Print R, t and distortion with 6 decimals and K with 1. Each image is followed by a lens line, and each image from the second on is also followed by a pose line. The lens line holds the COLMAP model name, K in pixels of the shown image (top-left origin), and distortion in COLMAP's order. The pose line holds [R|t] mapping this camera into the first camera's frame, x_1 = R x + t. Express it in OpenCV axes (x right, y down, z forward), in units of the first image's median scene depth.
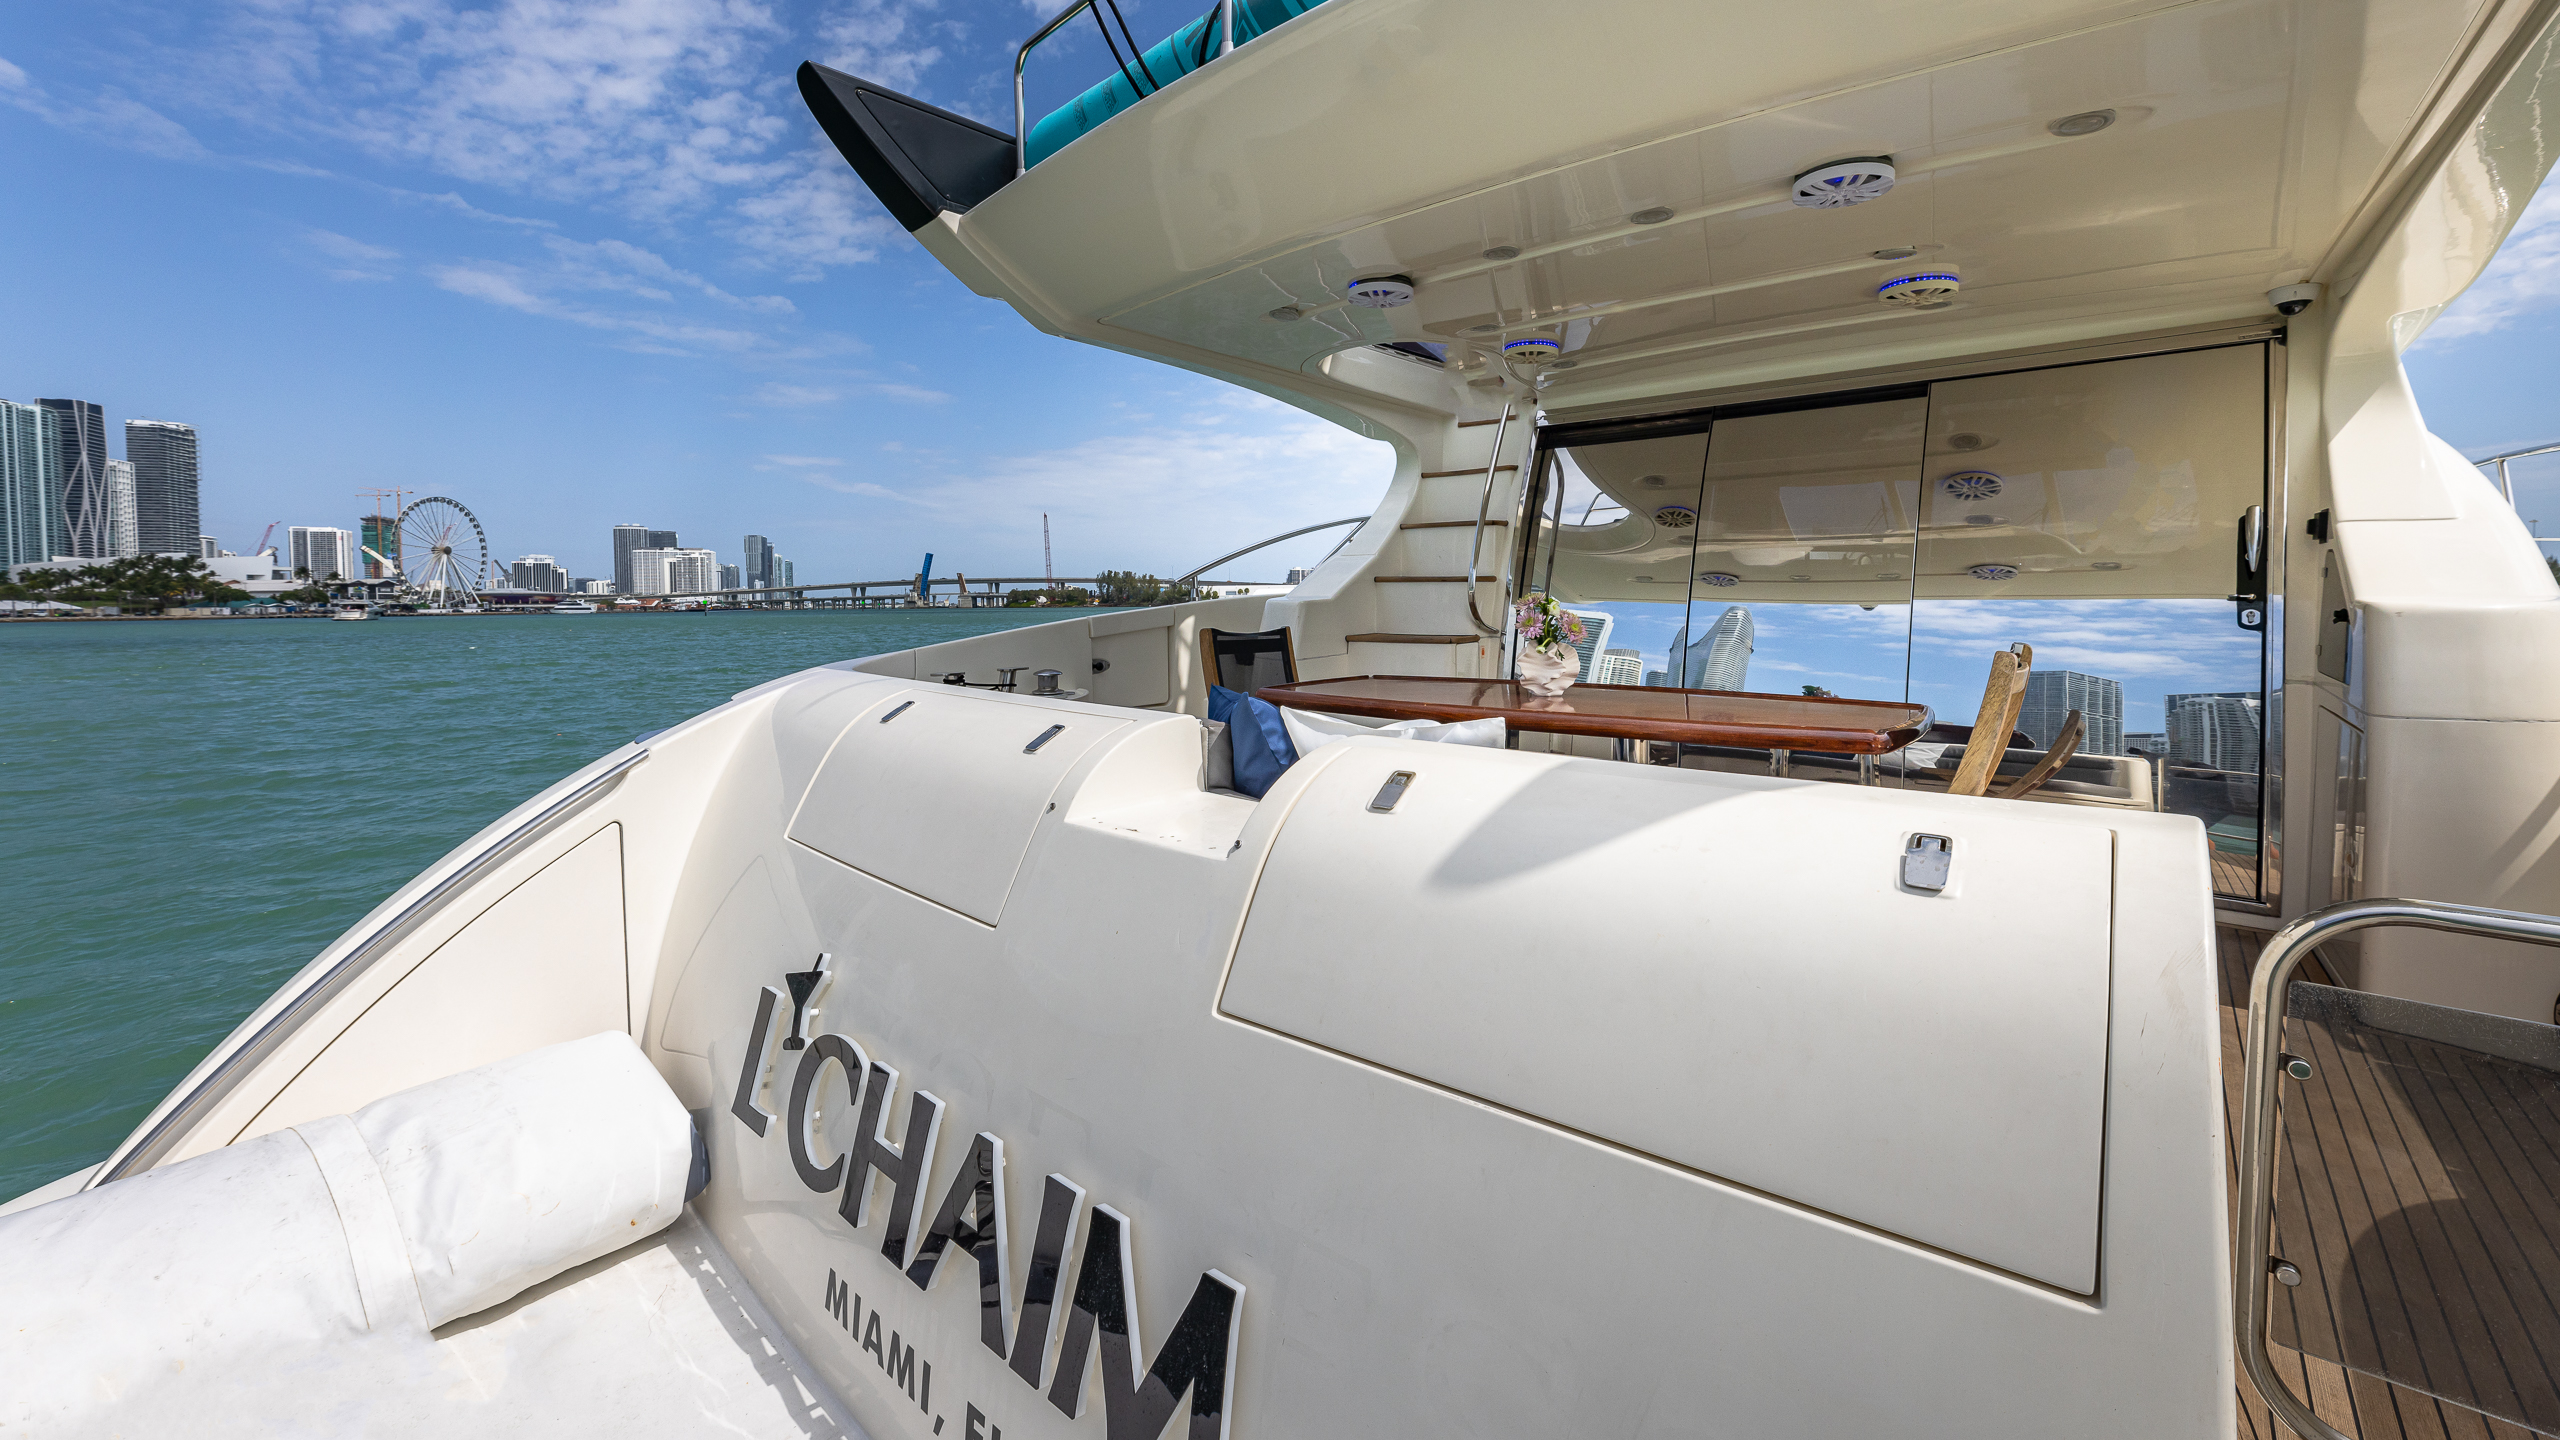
lens RADIAL K [[996.0, 0, 1286.8], [0, 996.0, 636.1], [0, 0, 1]] dist [0.012810, -0.000062]
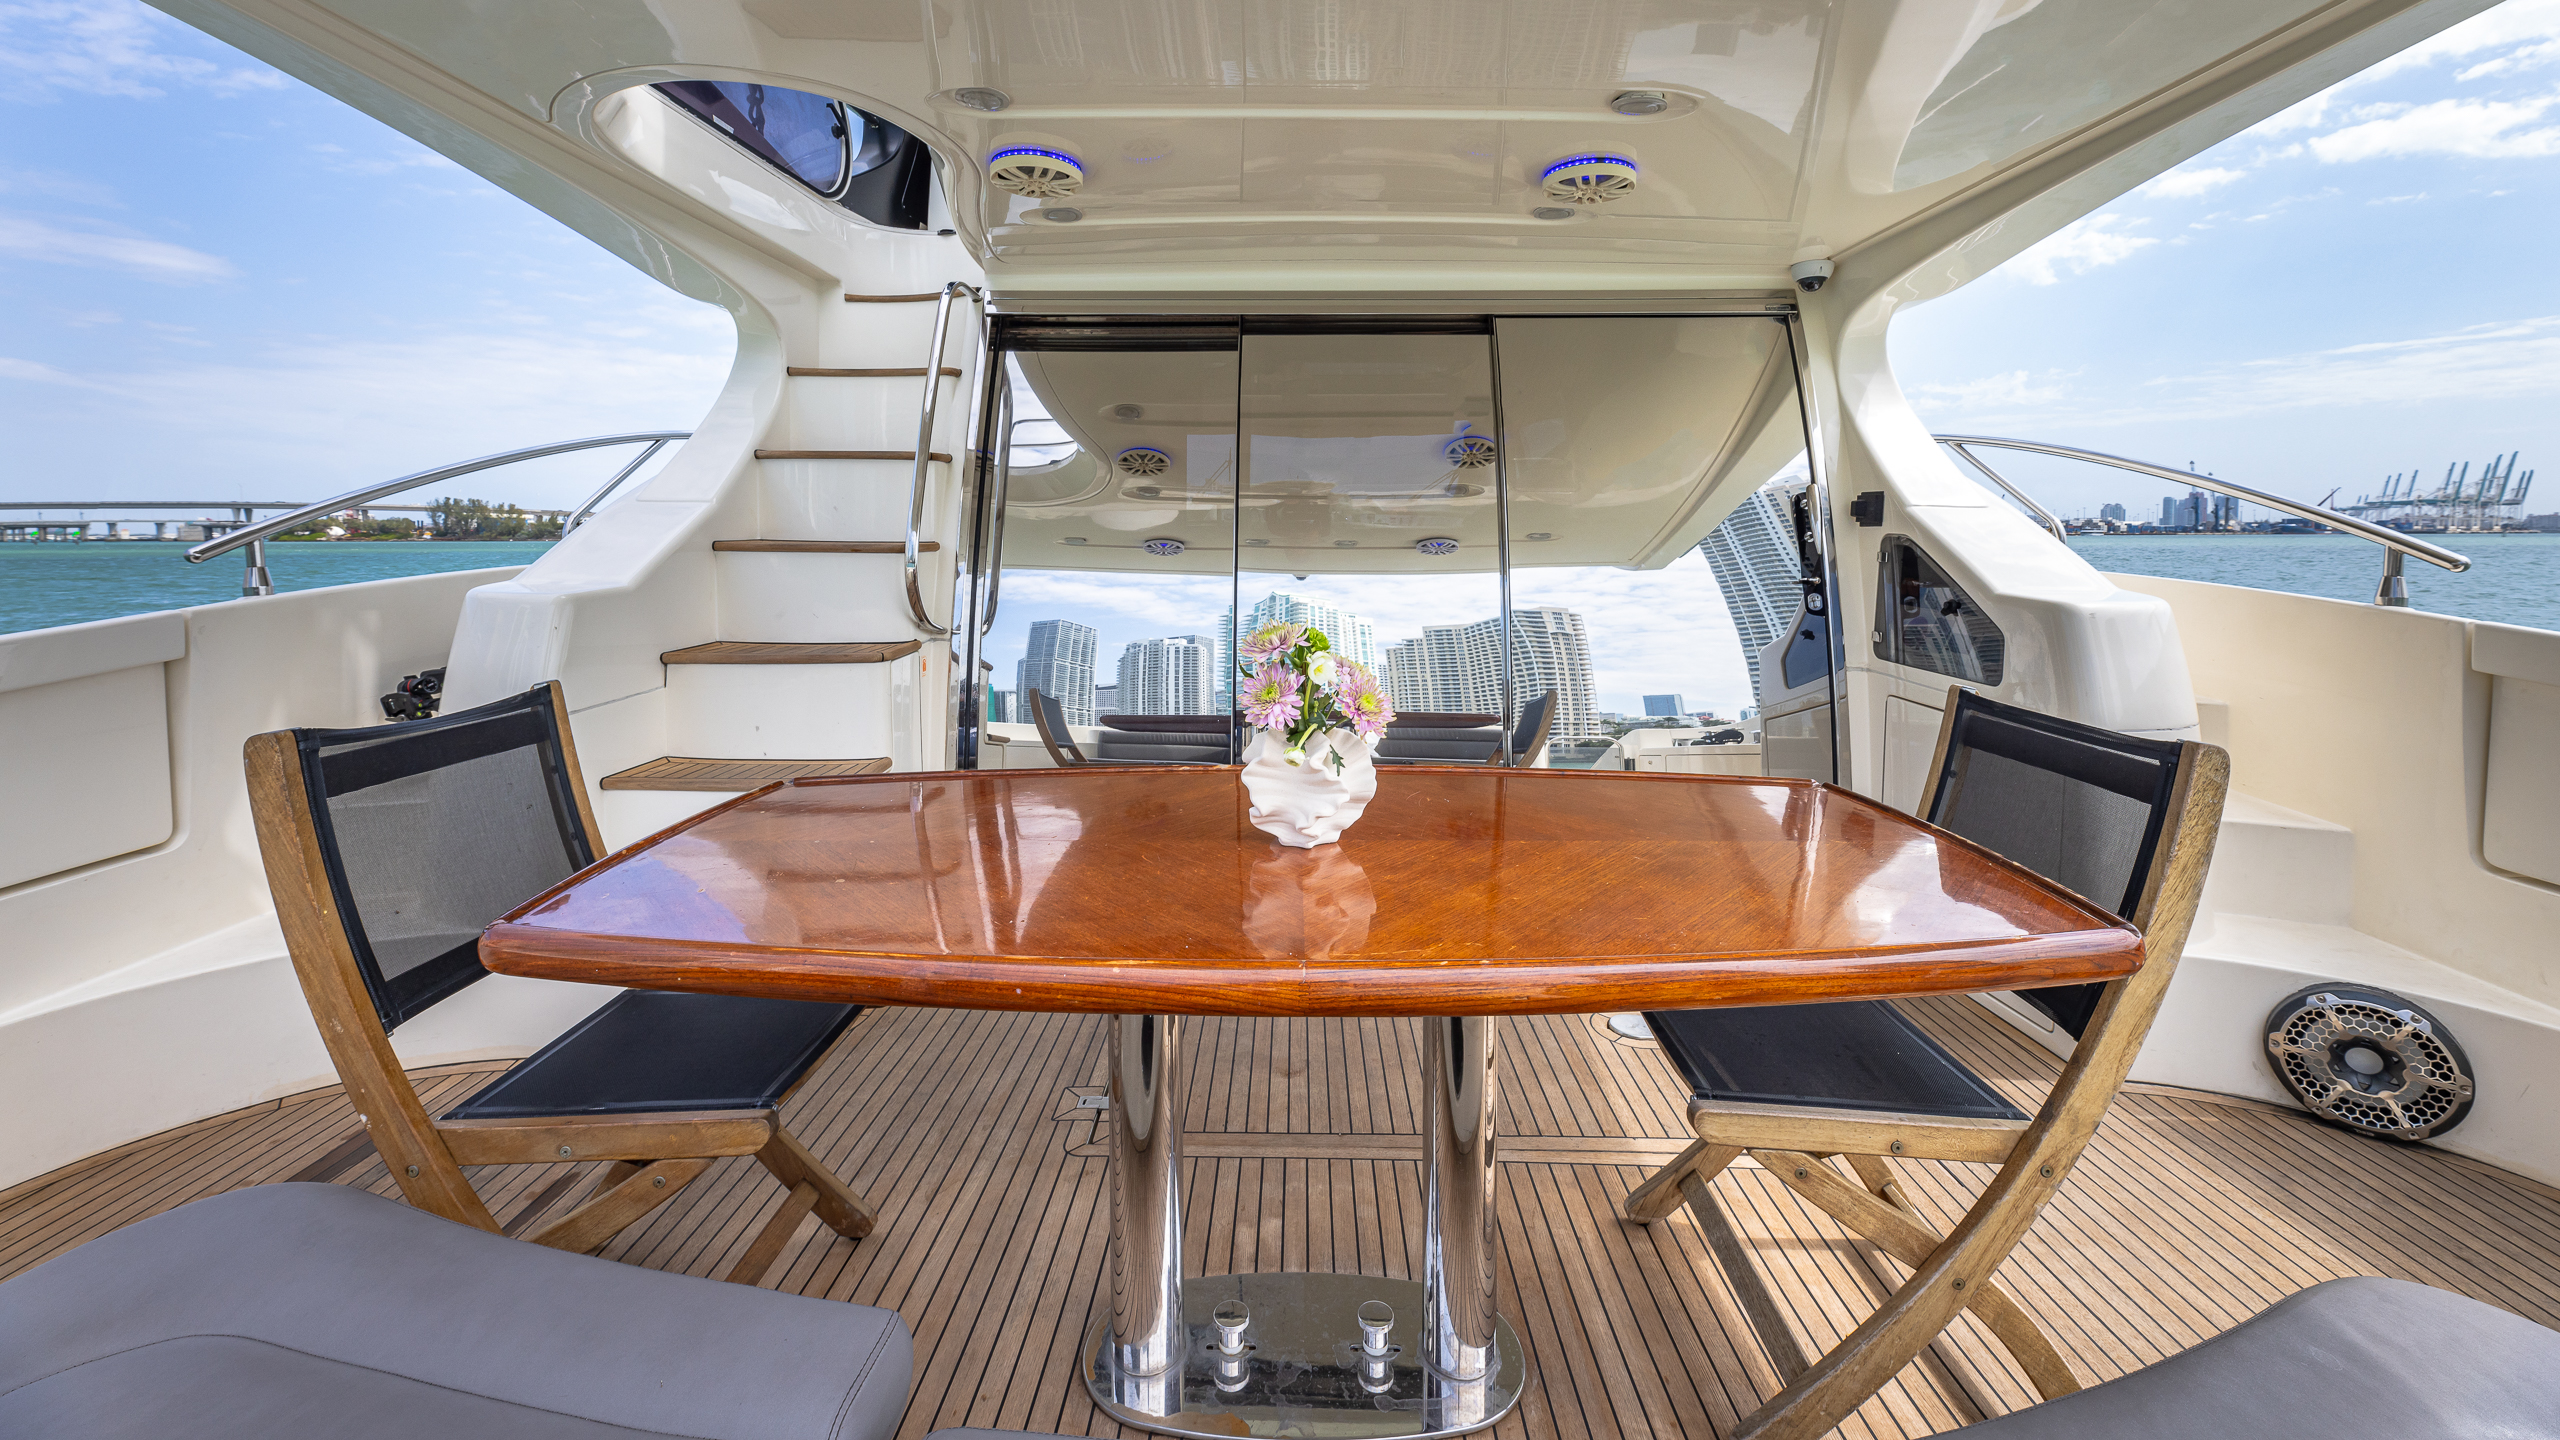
lens RADIAL K [[1007.1, 0, 1281.7], [0, 1007.1, 584.7], [0, 0, 1]] dist [0.006551, -0.000004]
pose [[0.778002, -0.027312, 0.627667, -0.025352], [0.020662, 0.999627, 0.017886, -0.049149], [-0.627921, -0.000947, 0.778276, 0.452028]]
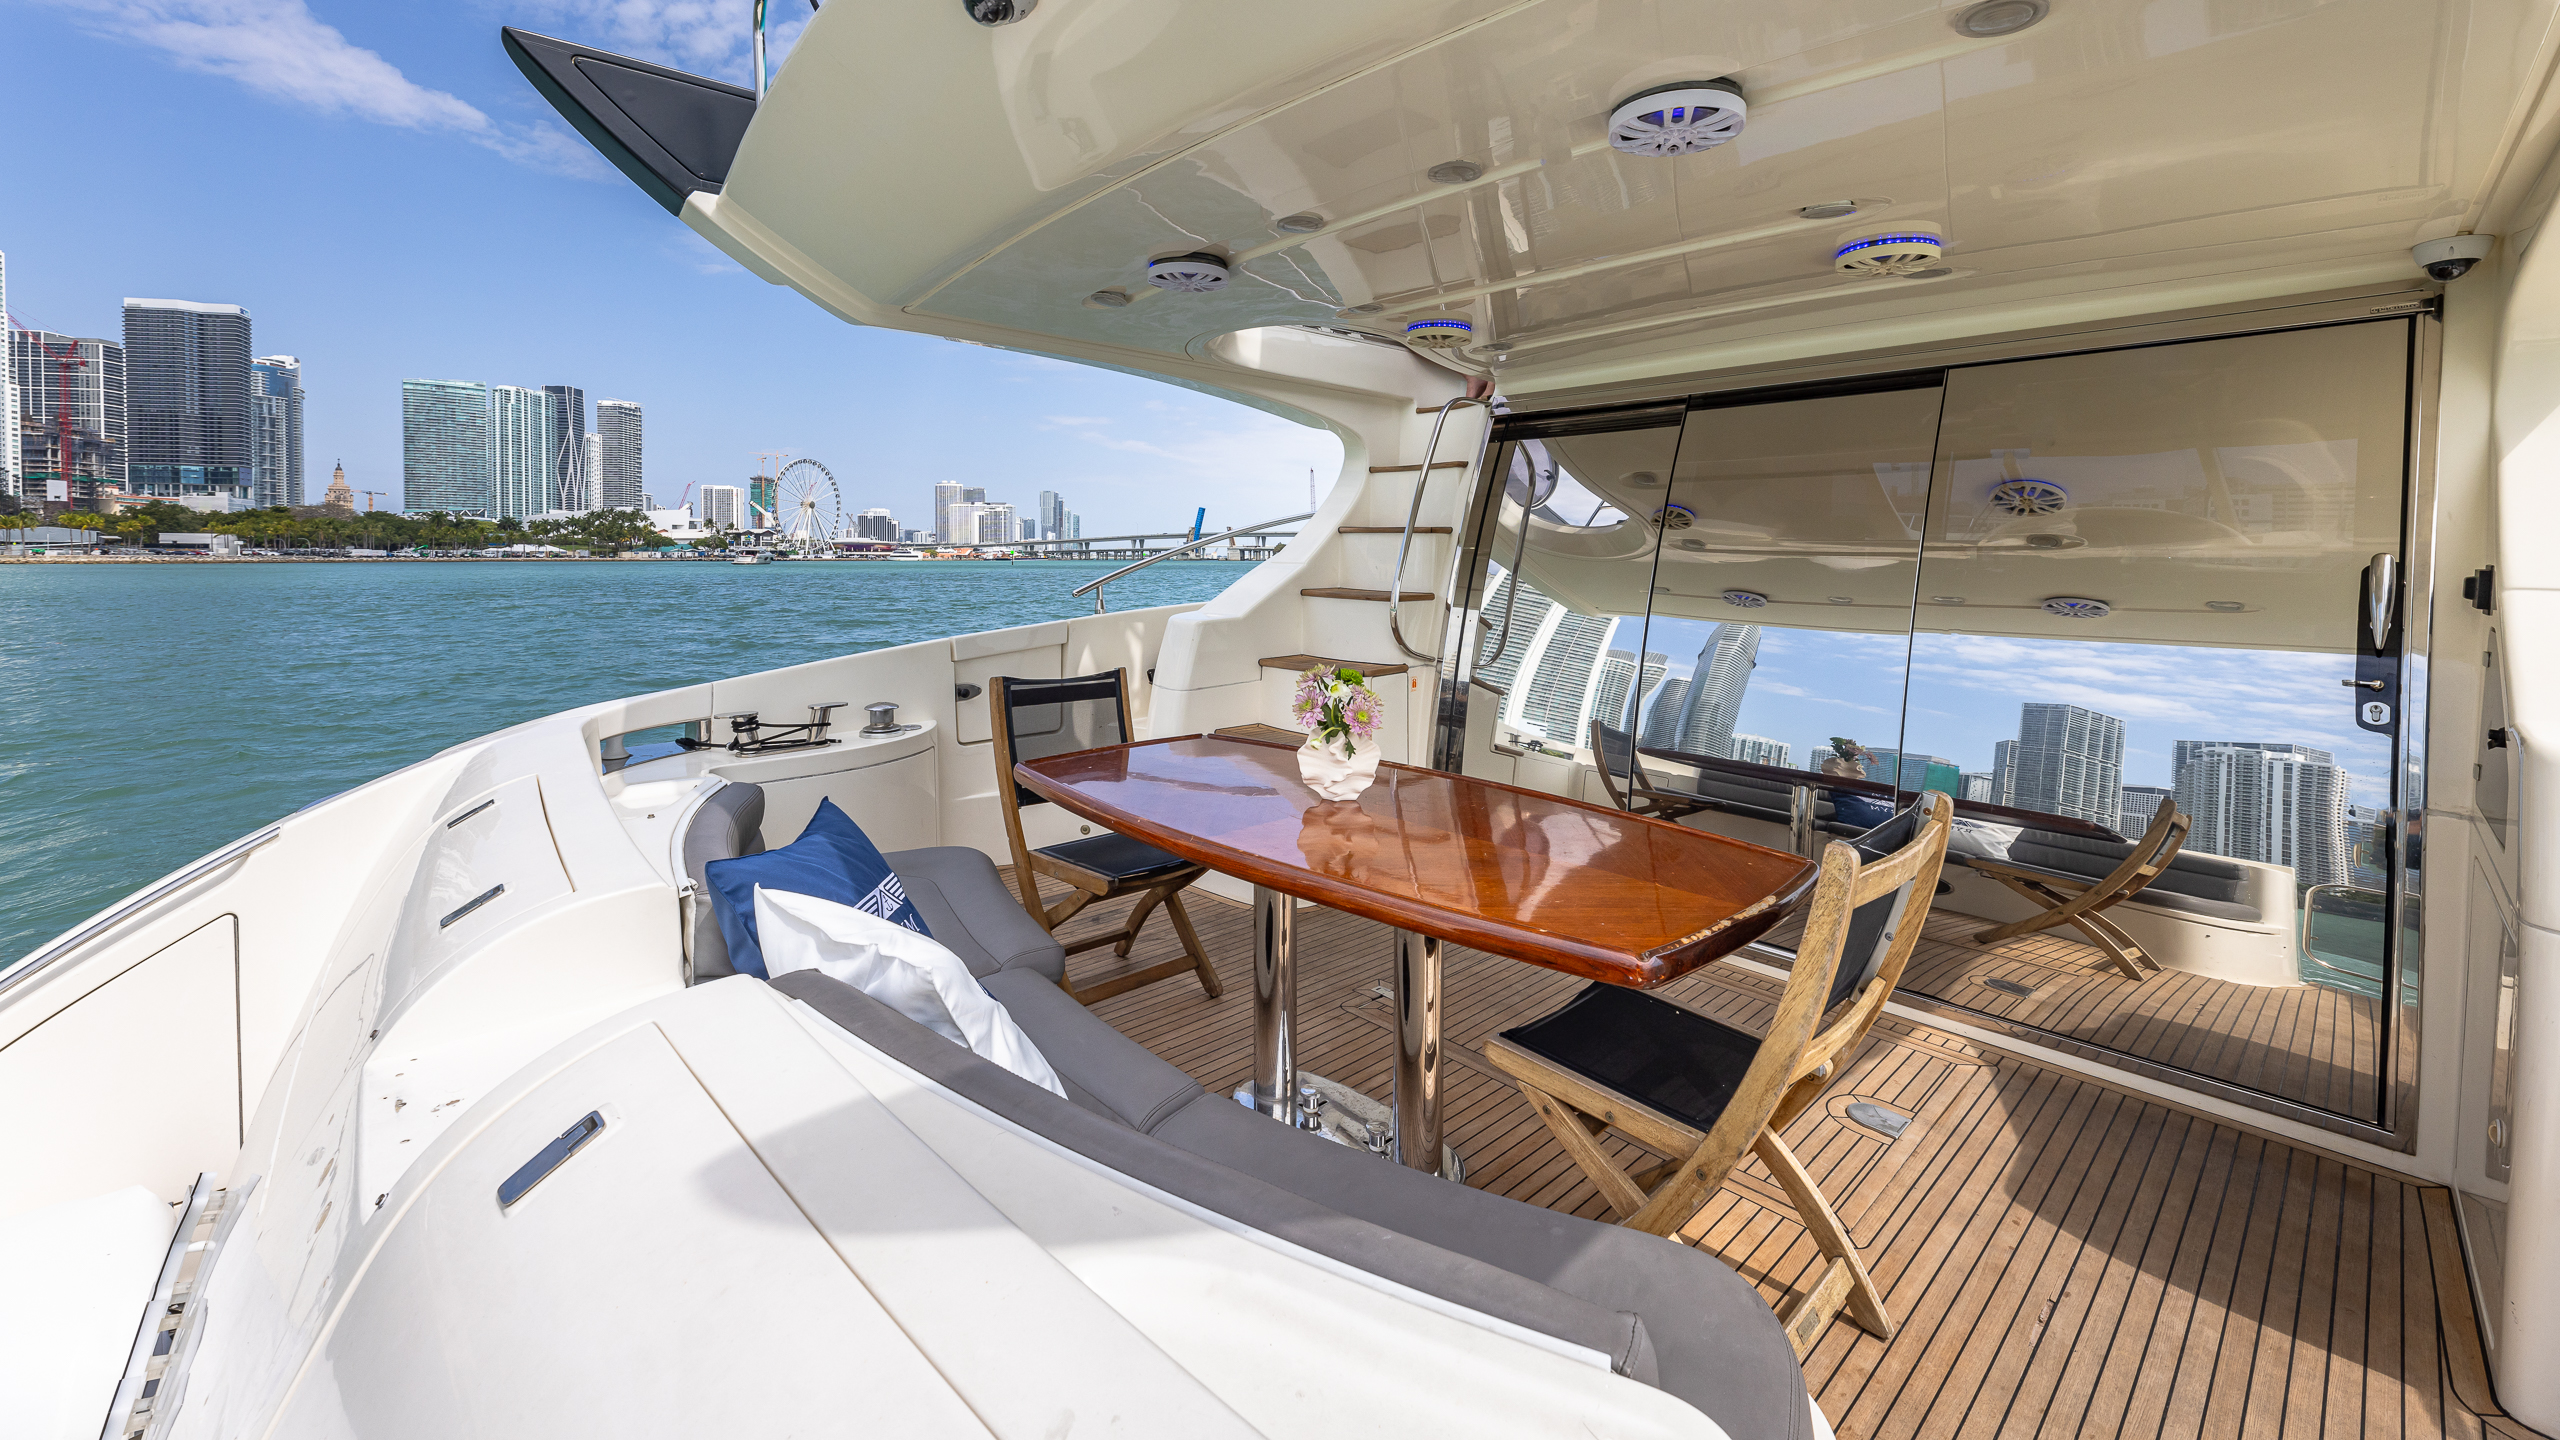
lens RADIAL K [[1007.1, 0, 1281.7], [0, 1007.1, 584.7], [0, 0, 1]] dist [0.006551, -0.000004]
pose [[0.992373, 0.014098, -0.122464, 0.226976], [-0.015182, 0.999853, -0.007919, -0.071393], [0.122335, 0.009718, 0.992441, 0.163667]]
